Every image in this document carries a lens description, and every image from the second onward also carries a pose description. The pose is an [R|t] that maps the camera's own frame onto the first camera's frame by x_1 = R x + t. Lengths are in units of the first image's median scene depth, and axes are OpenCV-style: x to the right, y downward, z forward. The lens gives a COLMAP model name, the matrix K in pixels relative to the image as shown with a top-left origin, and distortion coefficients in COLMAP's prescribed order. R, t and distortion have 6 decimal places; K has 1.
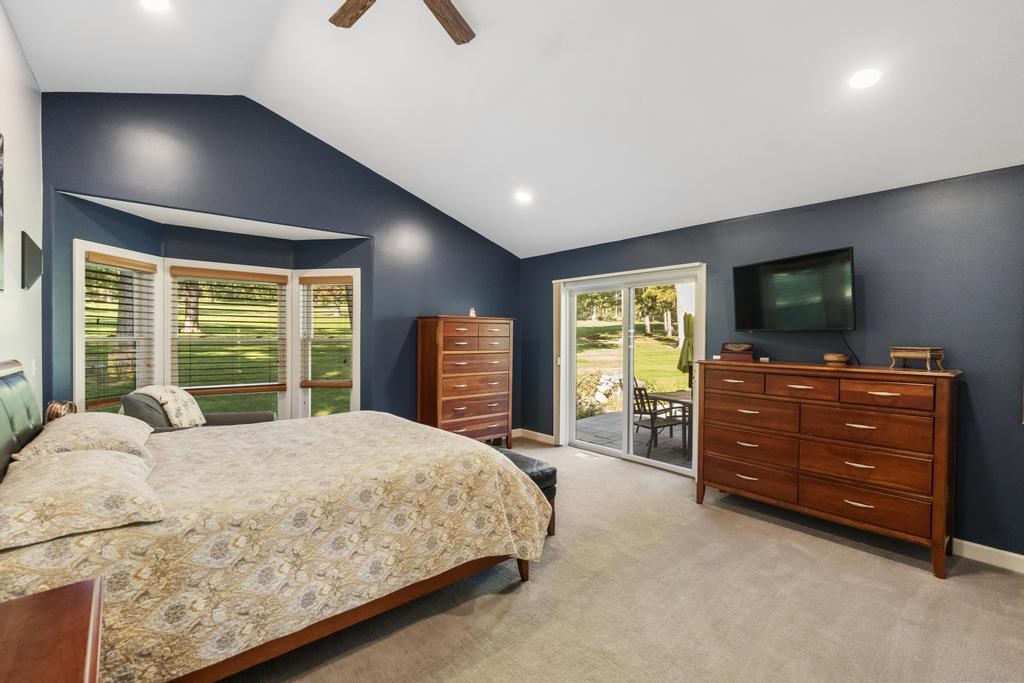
lens RADIAL K [[455.1, 0, 506.7], [0, 455.1, 348.6], [0, 0, 1]] dist [-0.001382, 0.000010]
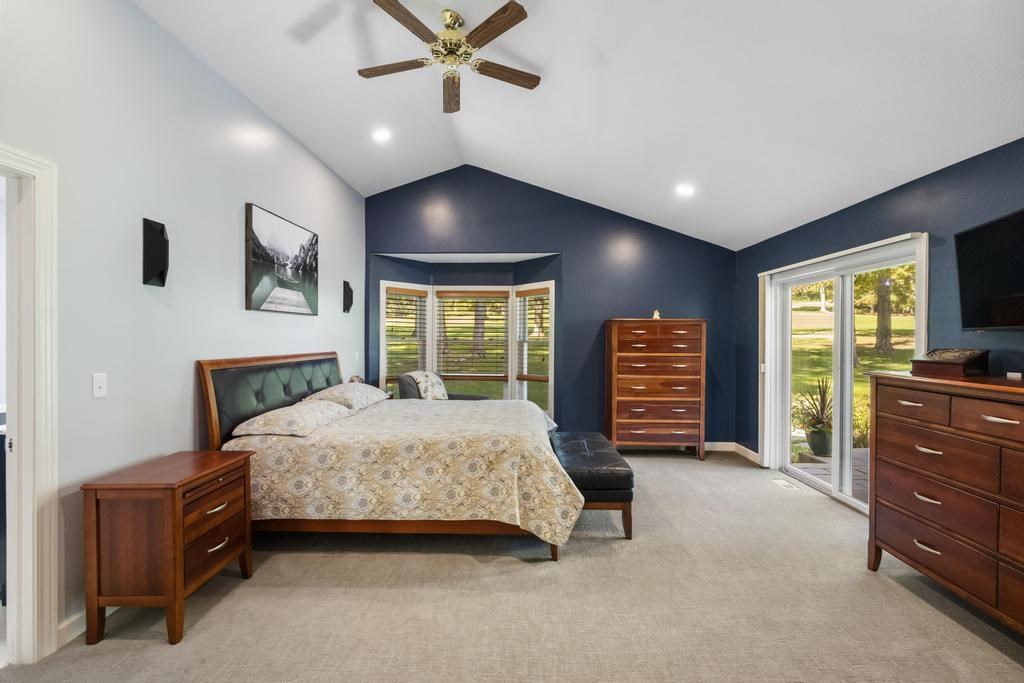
lens RADIAL K [[455.1, 0, 506.7], [0, 455.1, 348.6], [0, 0, 1]] dist [-0.001382, 0.000010]
pose [[0.739461, 0.014529, -0.673042, 0.529134], [-0.018104, 0.999835, 0.001693, -0.001890], [0.672956, 0.010933, 0.739602, 0.079009]]
